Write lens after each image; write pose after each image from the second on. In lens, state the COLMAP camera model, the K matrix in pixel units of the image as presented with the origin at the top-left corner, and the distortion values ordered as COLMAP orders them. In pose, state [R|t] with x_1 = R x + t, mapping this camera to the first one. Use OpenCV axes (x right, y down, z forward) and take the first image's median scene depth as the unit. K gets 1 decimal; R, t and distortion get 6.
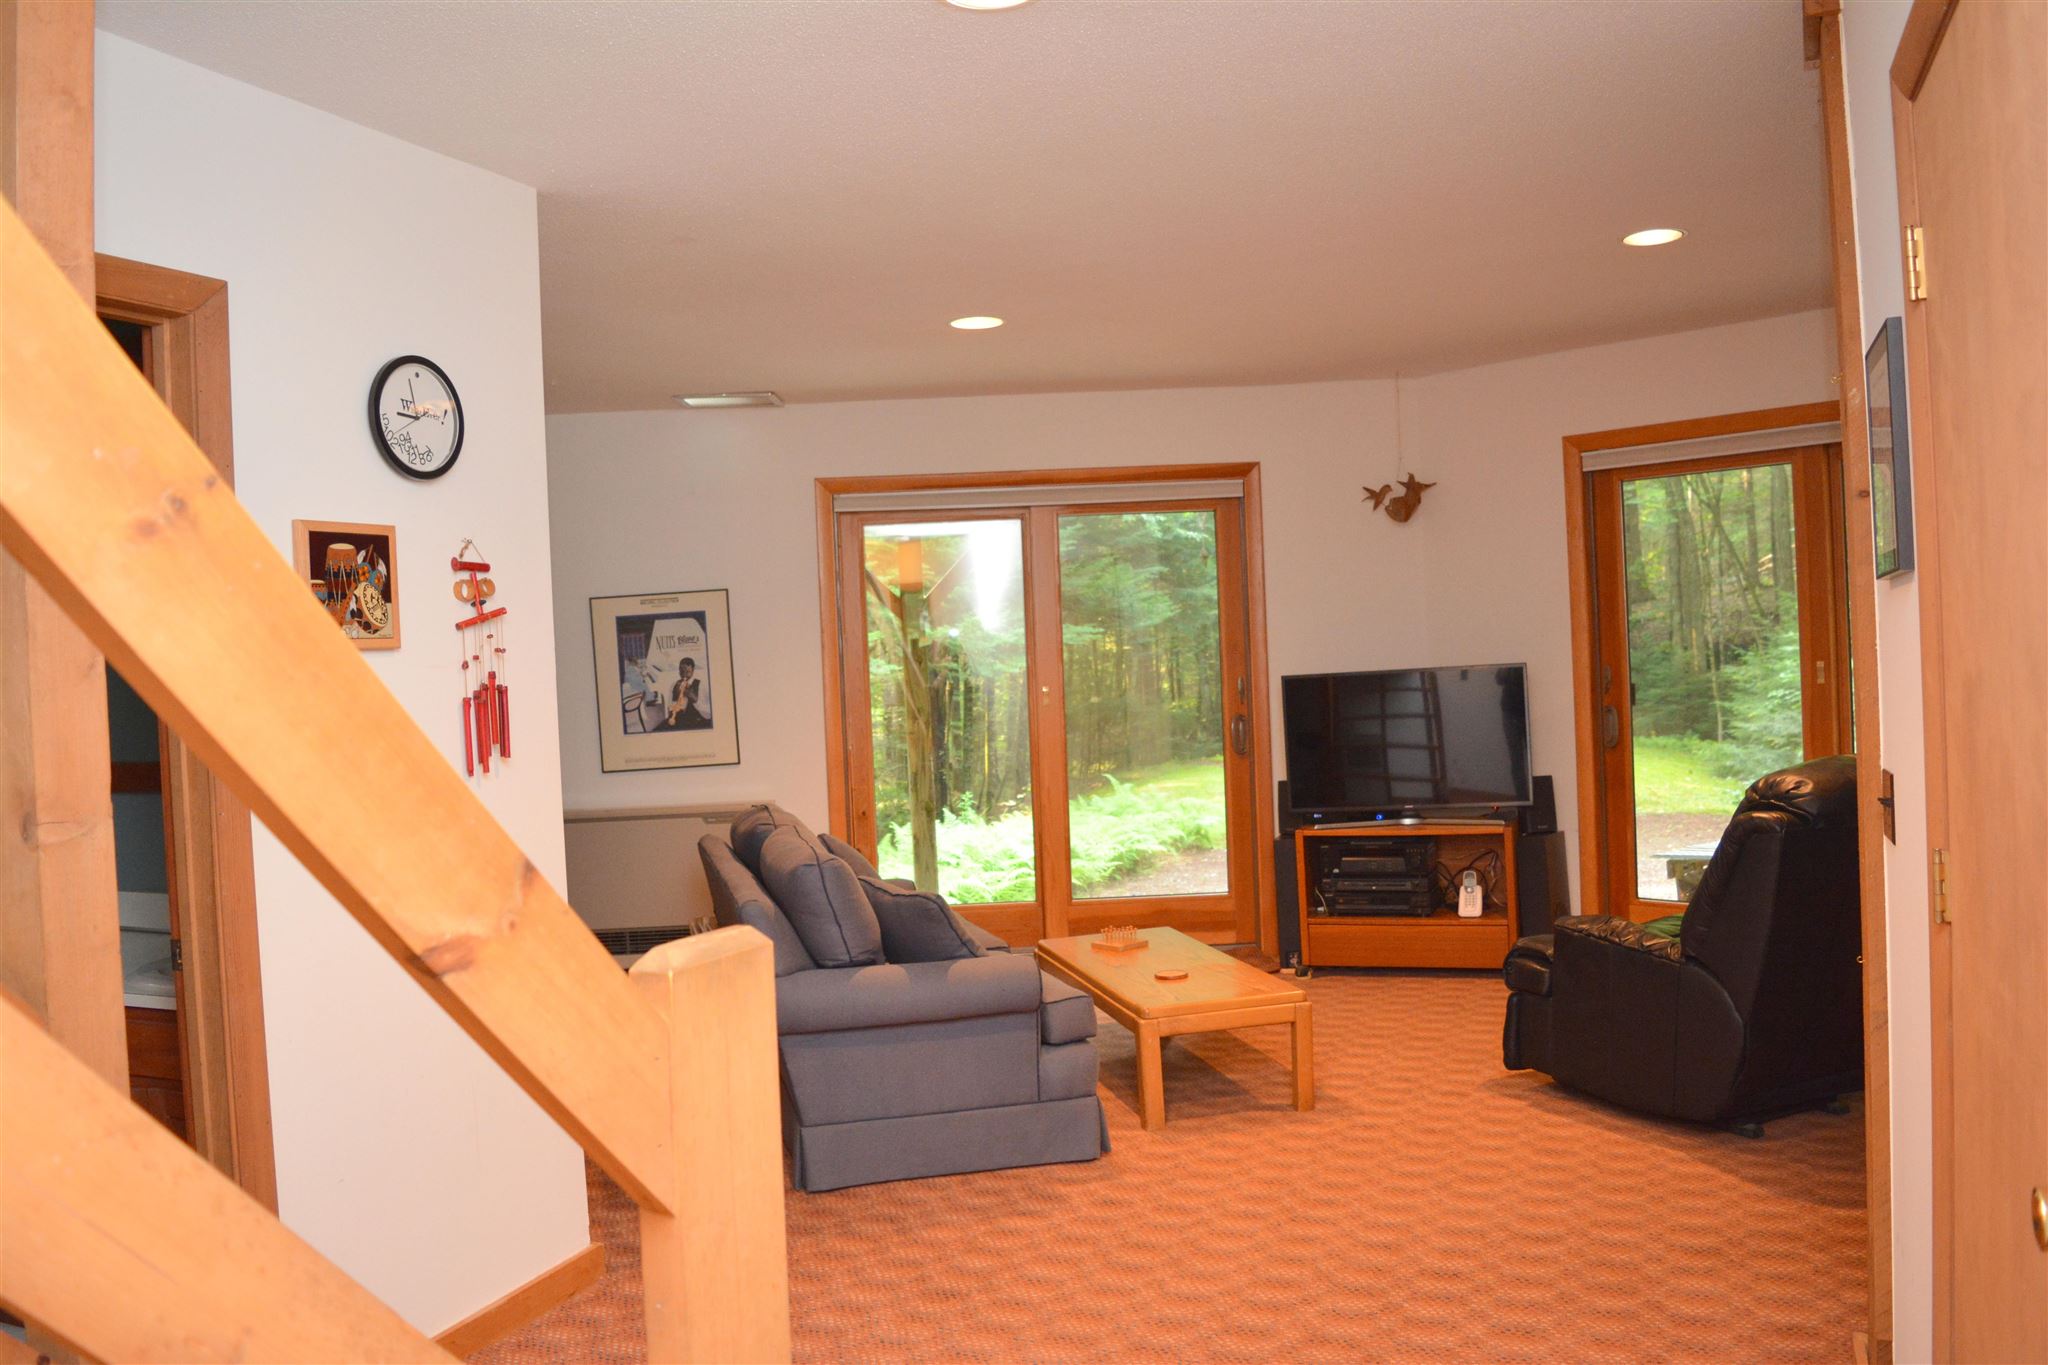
lens RADIAL K [[1599.2, 0, 1028.2], [0, 1599.2, 685.5], [0, 0, 1]] dist [-0.092662, 0.019401]
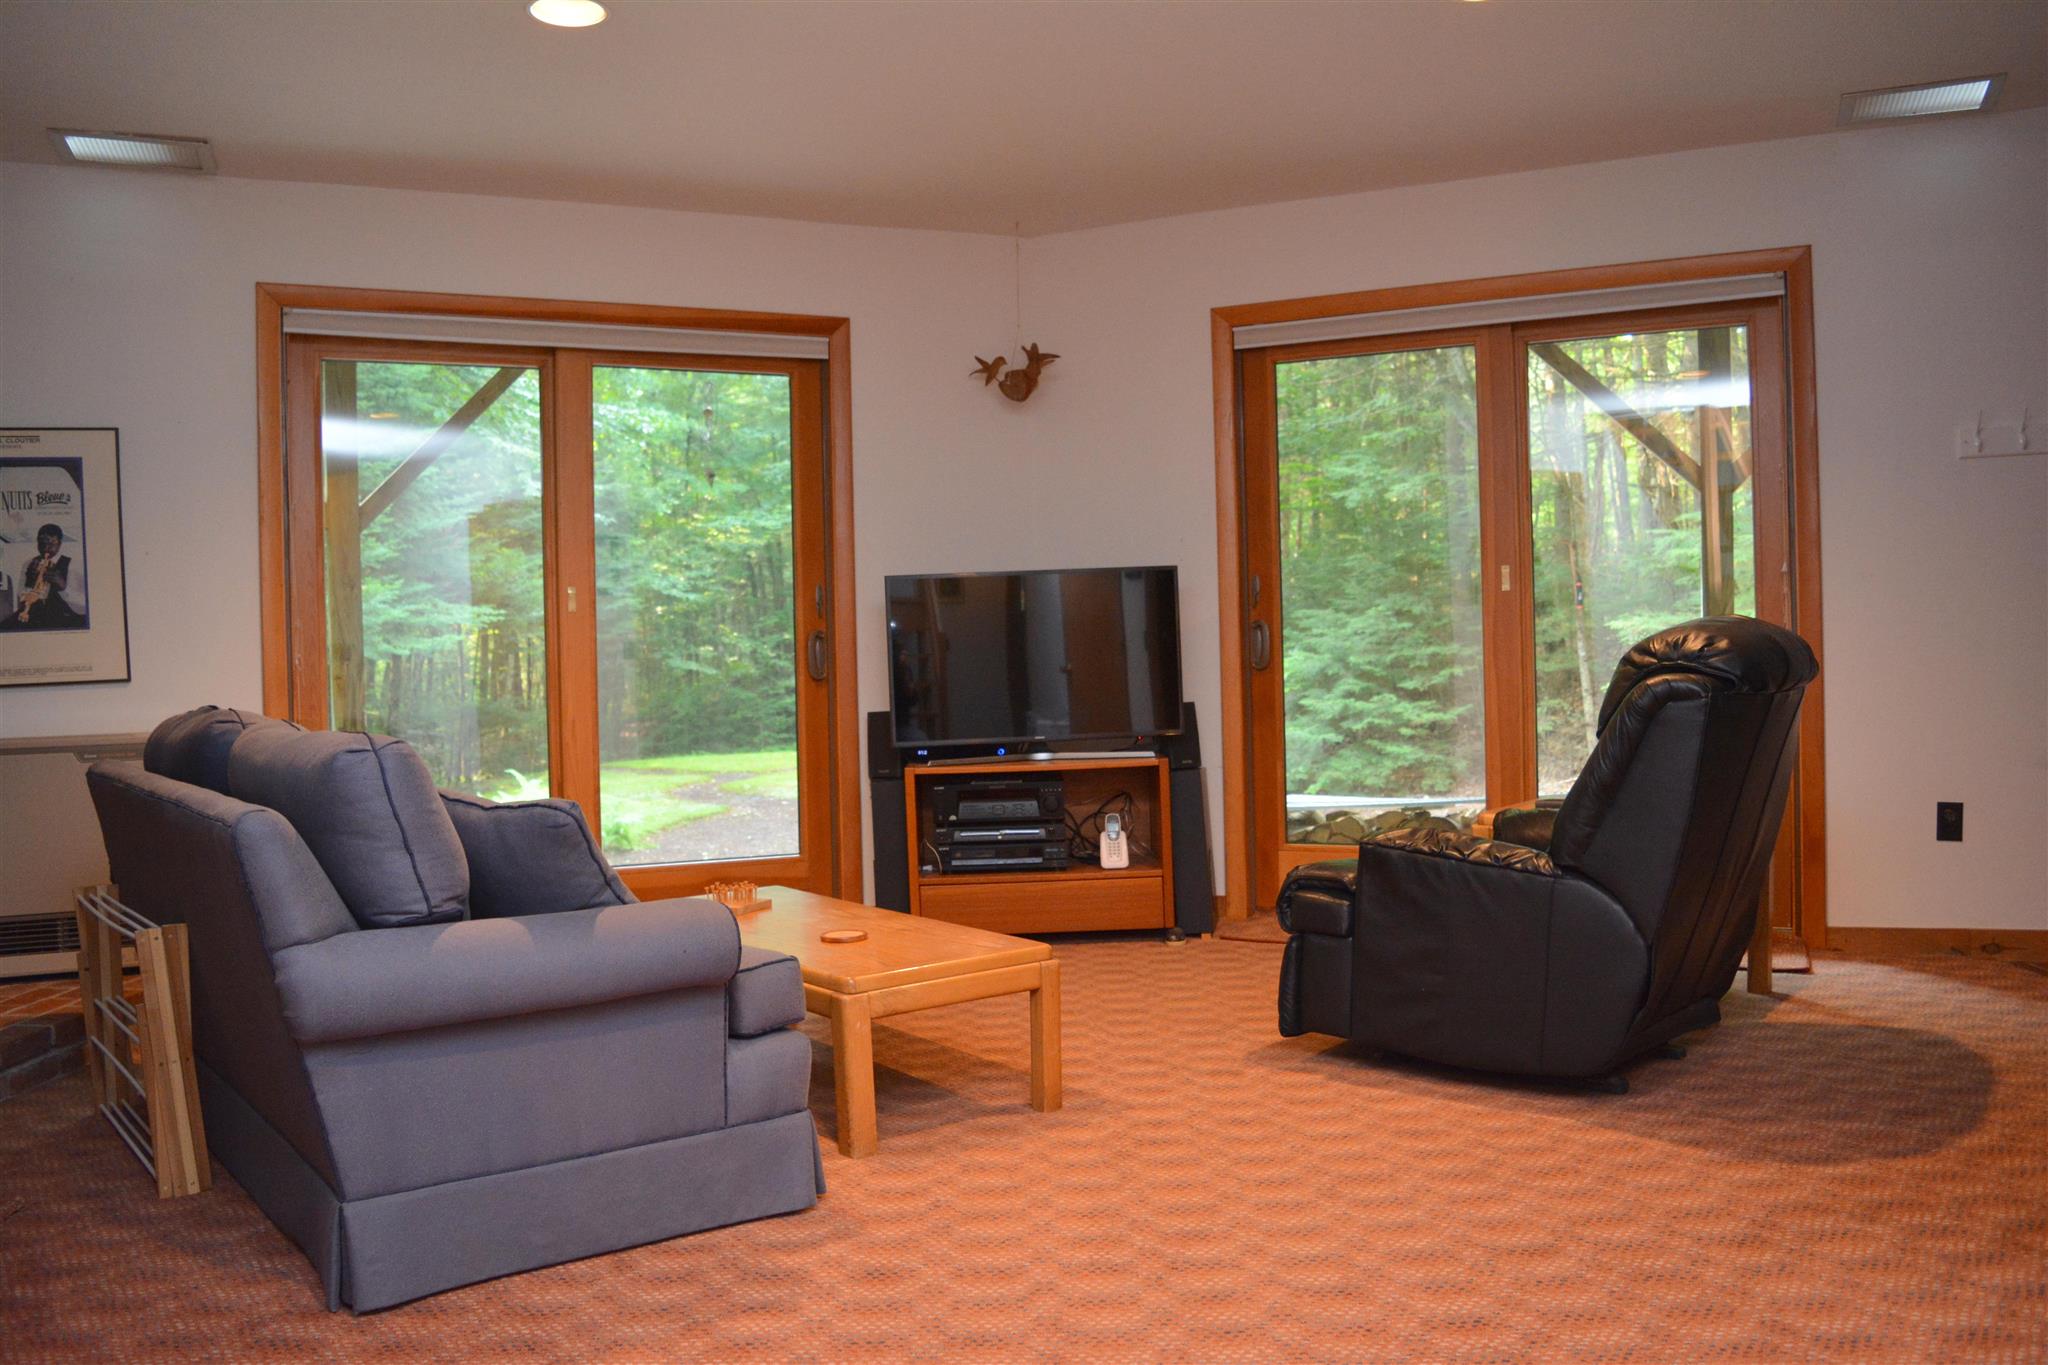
lens RADIAL K [[1599.2, 0, 1018.8], [0, 1599.2, 670.2], [0, 0, 1]] dist [-0.092662, 0.019401]
pose [[0.923900, 0.015933, 0.382302, -0.130102], [-0.007245, 0.999682, -0.024152, 0.091881], [-0.382565, 0.019544, 0.923722, 0.359260]]
